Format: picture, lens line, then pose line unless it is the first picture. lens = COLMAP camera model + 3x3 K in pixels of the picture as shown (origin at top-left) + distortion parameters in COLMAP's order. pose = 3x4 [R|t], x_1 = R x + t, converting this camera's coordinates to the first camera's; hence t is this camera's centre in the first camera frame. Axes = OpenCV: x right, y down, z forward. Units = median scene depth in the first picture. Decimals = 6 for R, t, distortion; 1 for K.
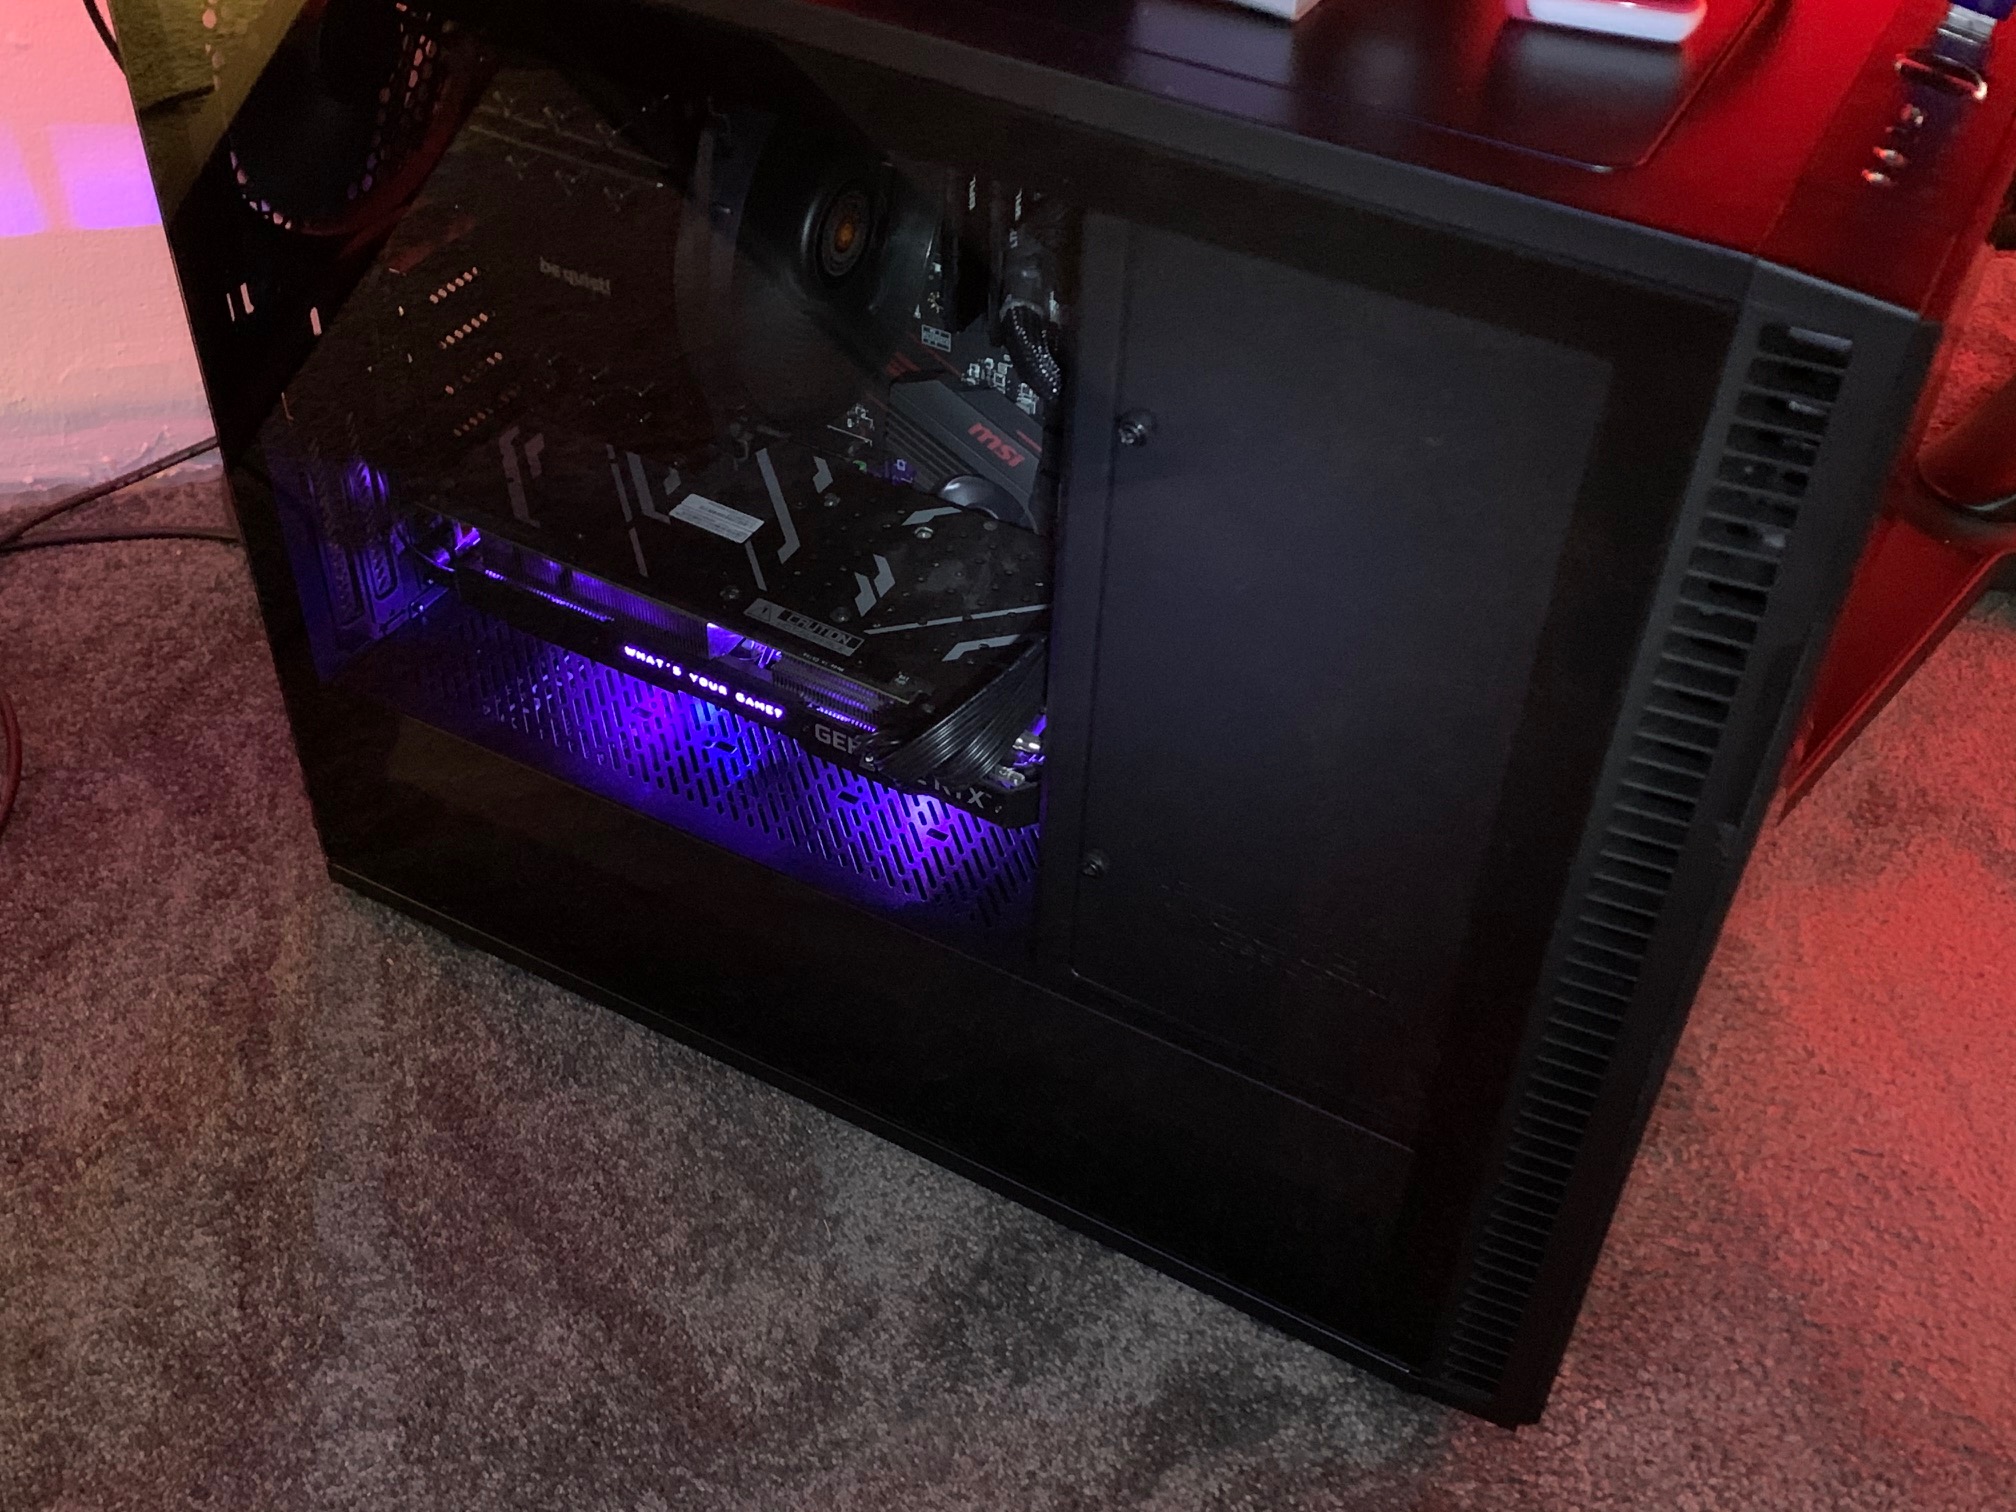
lens RADIAL K [[2162.2, 0, 1008.0], [0, 2162.2, 756.0], [0, 0, 1]] dist [0.243341, -0.002814]
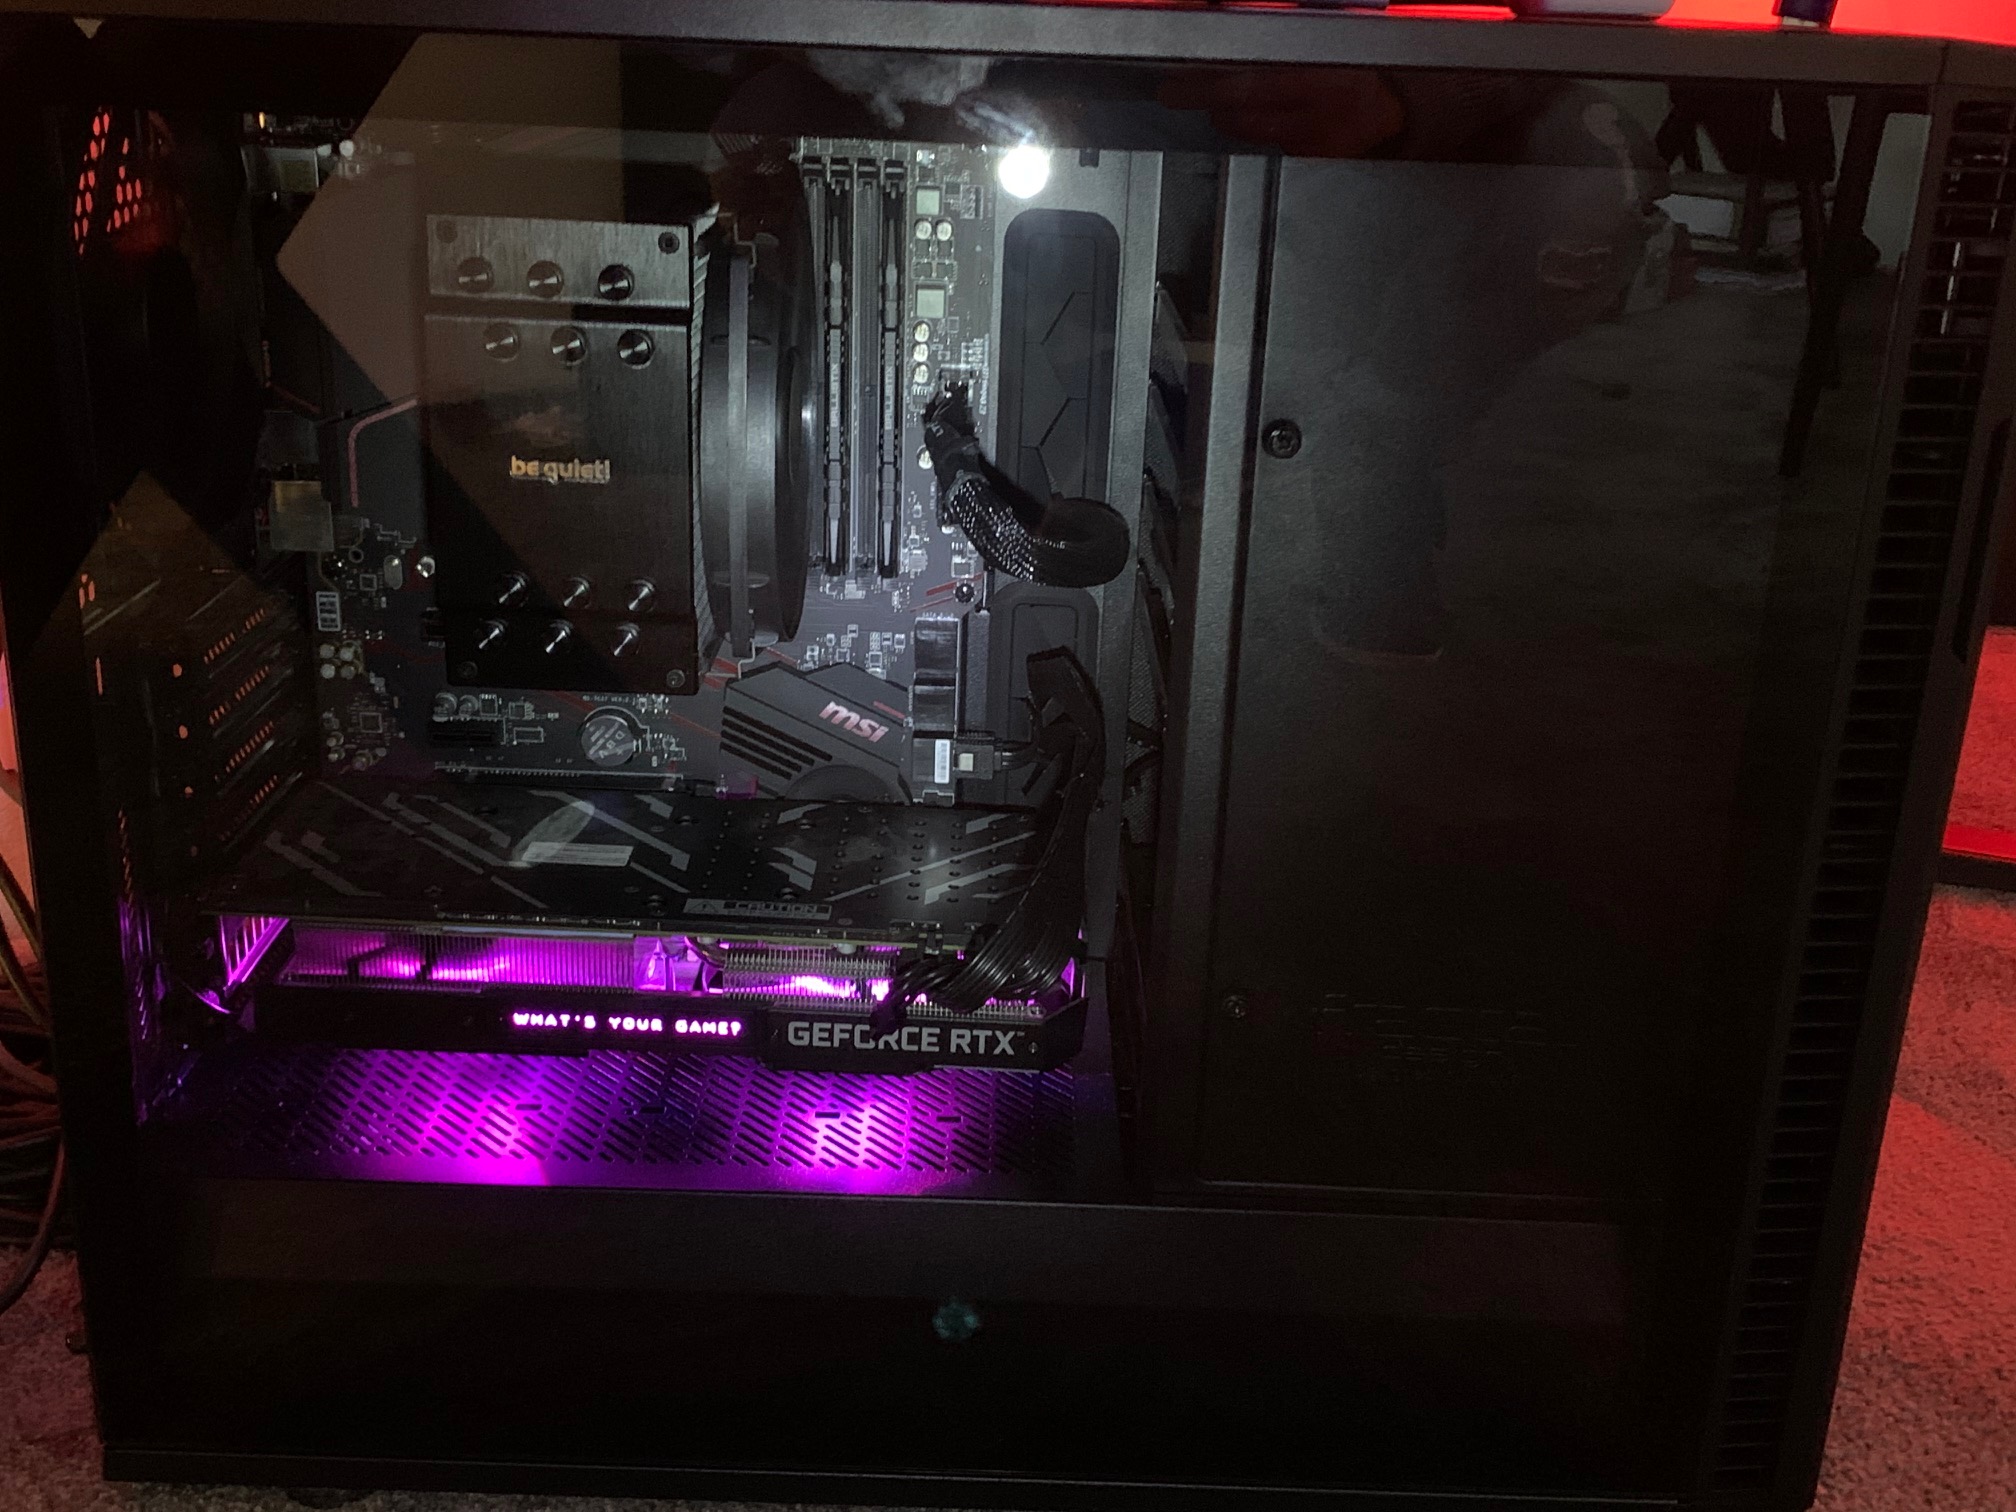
lens RADIAL K [[2162.2, 0, 1008.0], [0, 2162.2, 756.0], [0, 0, 1]] dist [0.243341, -0.002814]
pose [[0.882471, -0.168024, 0.439332, -0.363986], [0.313730, 0.906166, -0.283613, 0.156741], [-0.350454, 0.388112, 0.852380, 0.195514]]
